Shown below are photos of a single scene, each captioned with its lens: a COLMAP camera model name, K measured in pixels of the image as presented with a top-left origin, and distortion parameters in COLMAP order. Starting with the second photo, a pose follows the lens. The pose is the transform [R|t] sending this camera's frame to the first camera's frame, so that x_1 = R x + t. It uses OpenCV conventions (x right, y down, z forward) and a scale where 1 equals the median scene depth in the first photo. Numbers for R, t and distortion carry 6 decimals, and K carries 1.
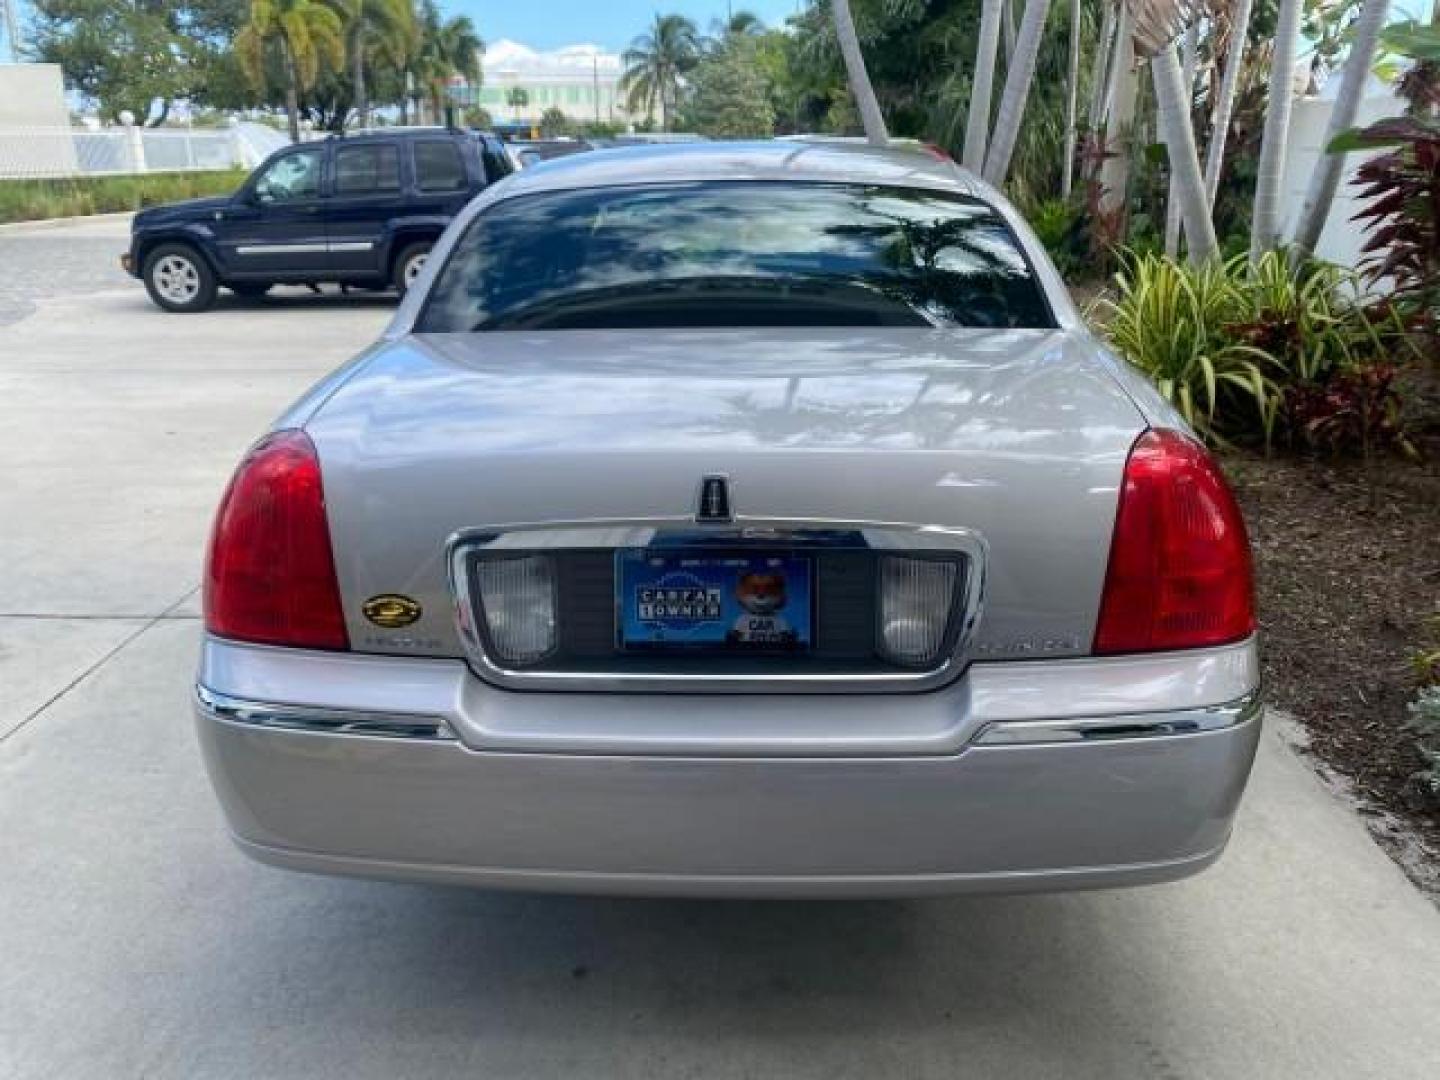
lens RADIAL K [[1112.4, 0, 710.5], [0, 1112.4, 524.6], [0, 0, 1]] dist [0.026877, -0.026278]
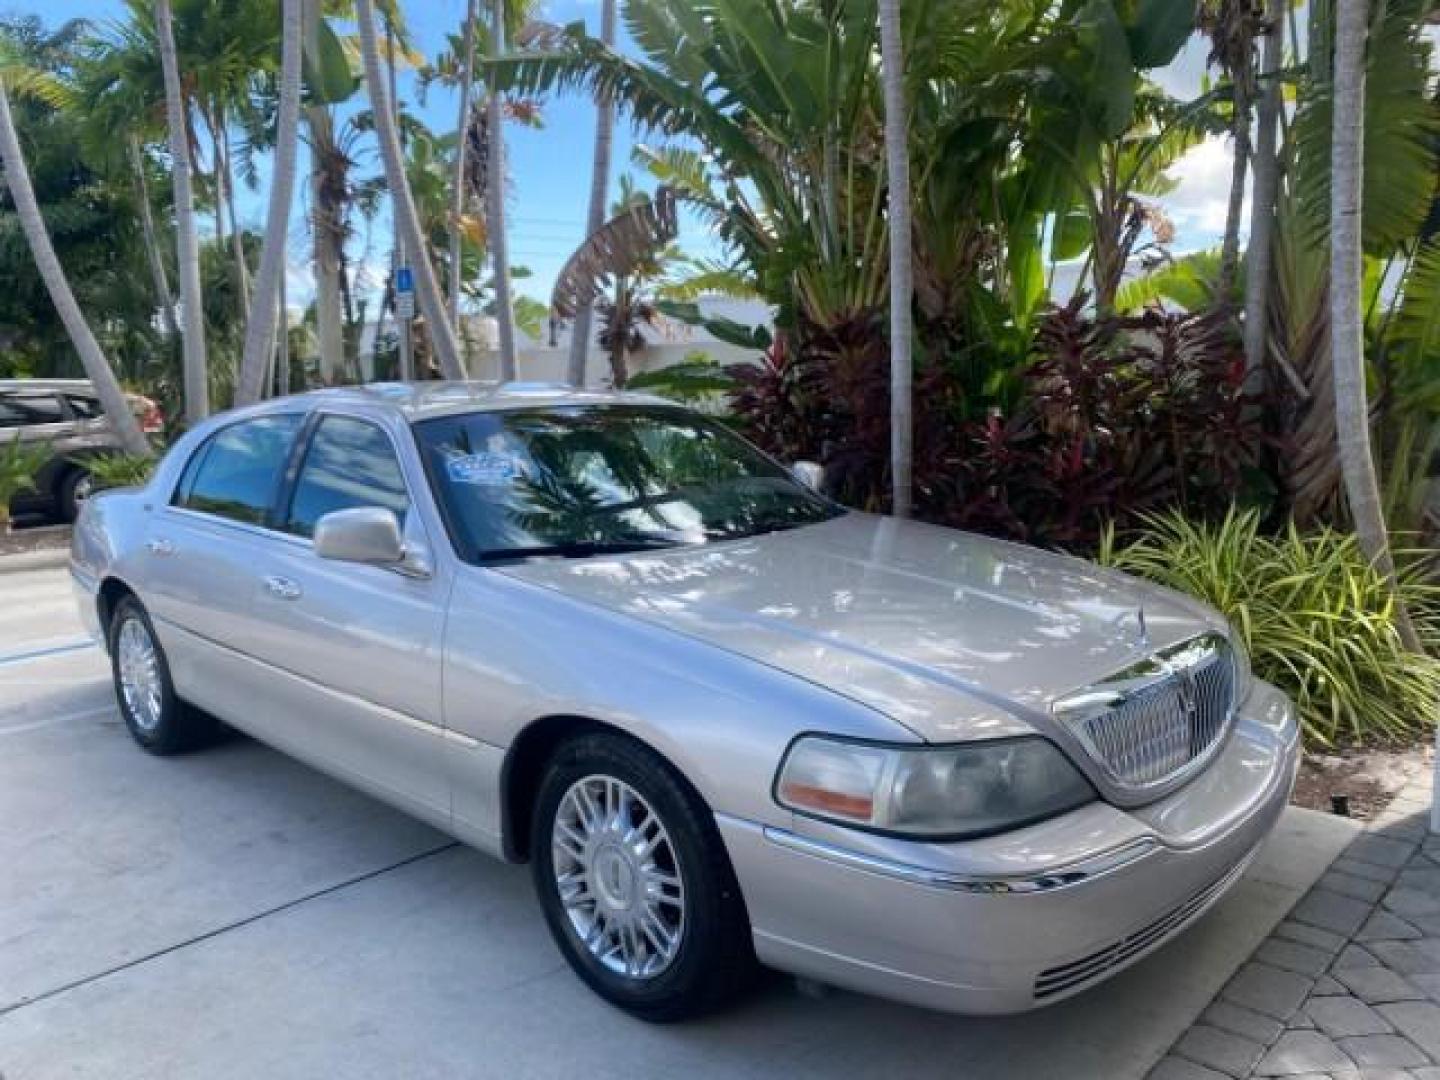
lens RADIAL K [[1112.4, 0, 718.1], [0, 1112.4, 535.0], [0, 0, 1]] dist [0.026877, -0.026278]
pose [[0.663631, -0.107819, 0.740249, -0.213336], [0.249434, 0.964821, -0.083088, -0.012020], [-0.705249, 0.239783, 0.667179, 0.035275]]
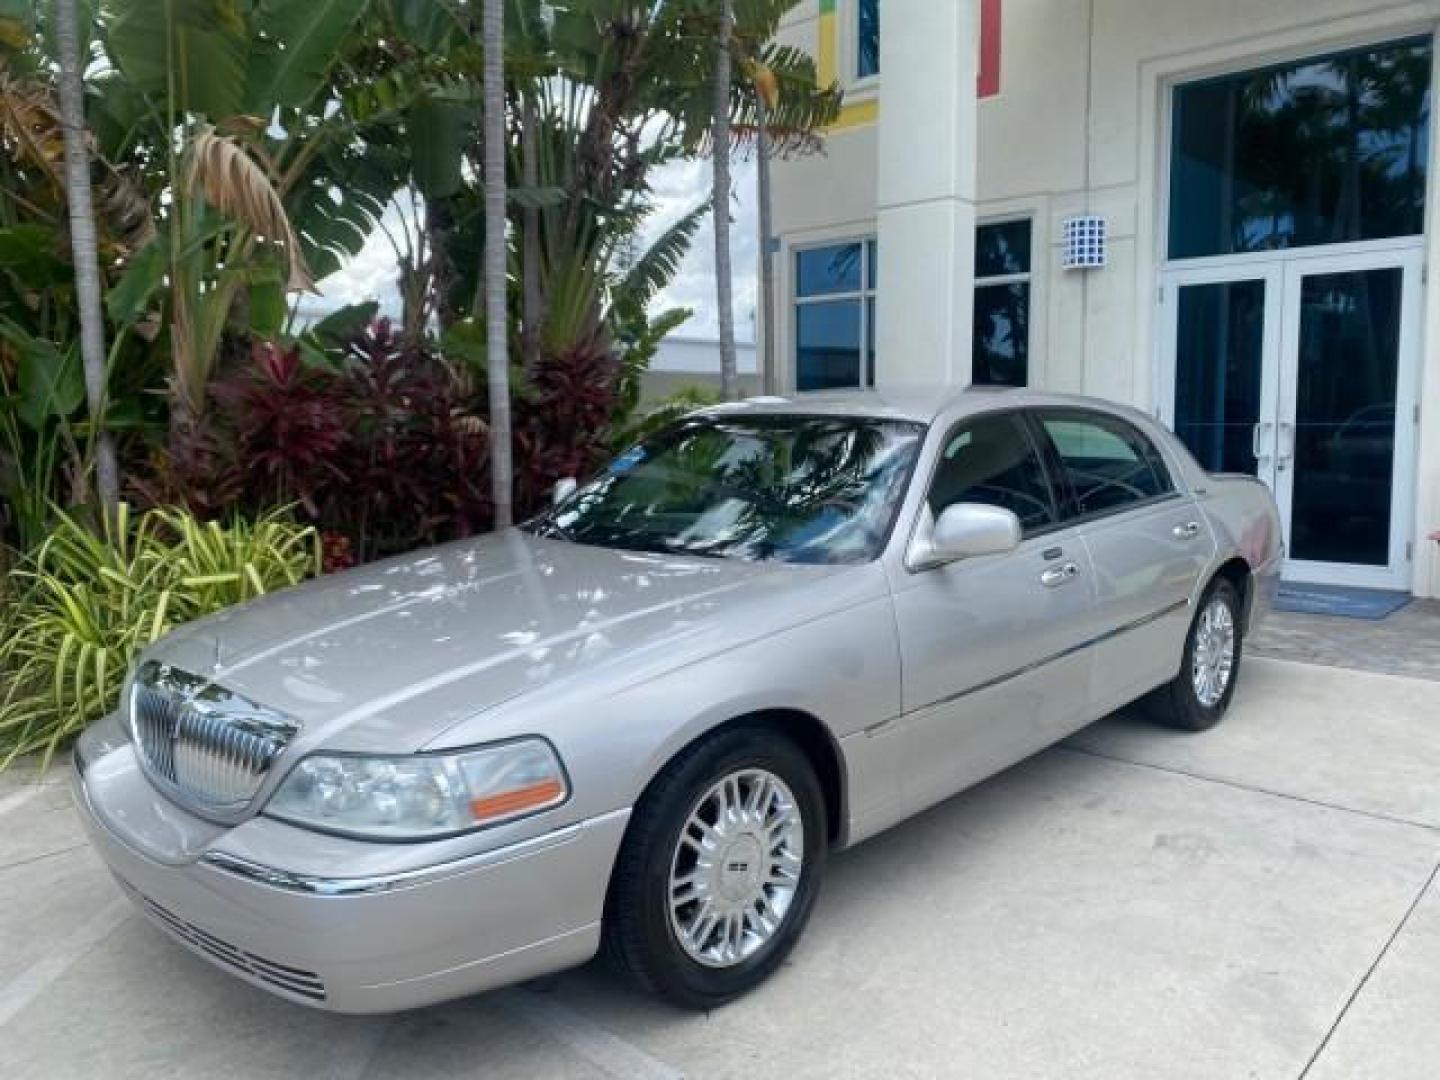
lens RADIAL K [[1112.4, 0, 715.7], [0, 1112.4, 534.4], [0, 0, 1]] dist [0.026877, -0.026278]
pose [[-0.749560, -0.065510, 0.658687, -0.203469], [0.219038, 0.914484, 0.340207, -0.205878], [-0.624646, 0.399283, -0.671111, 0.631290]]
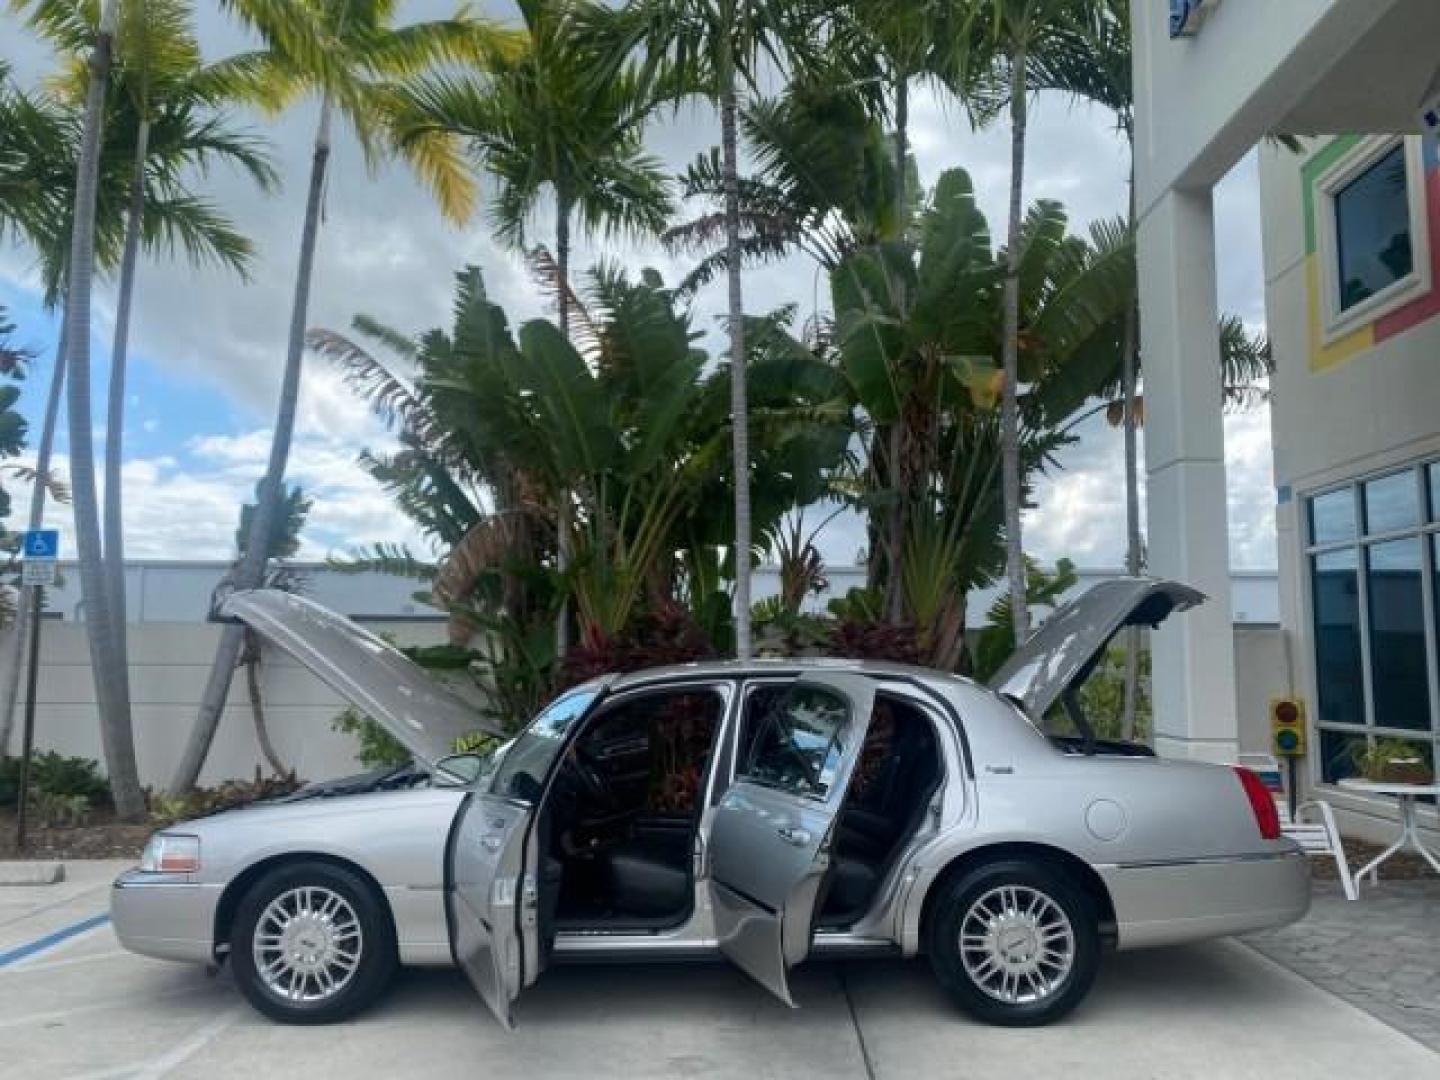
lens RADIAL K [[1112.4, 0, 710.4], [0, 1112.4, 527.4], [0, 0, 1]] dist [0.026877, -0.026278]
pose [[-0.005305, 0.118343, 0.992959, -0.484505], [0.315022, 0.942611, -0.110660, -0.113132], [-0.949069, 0.312217, -0.042281, 0.326861]]
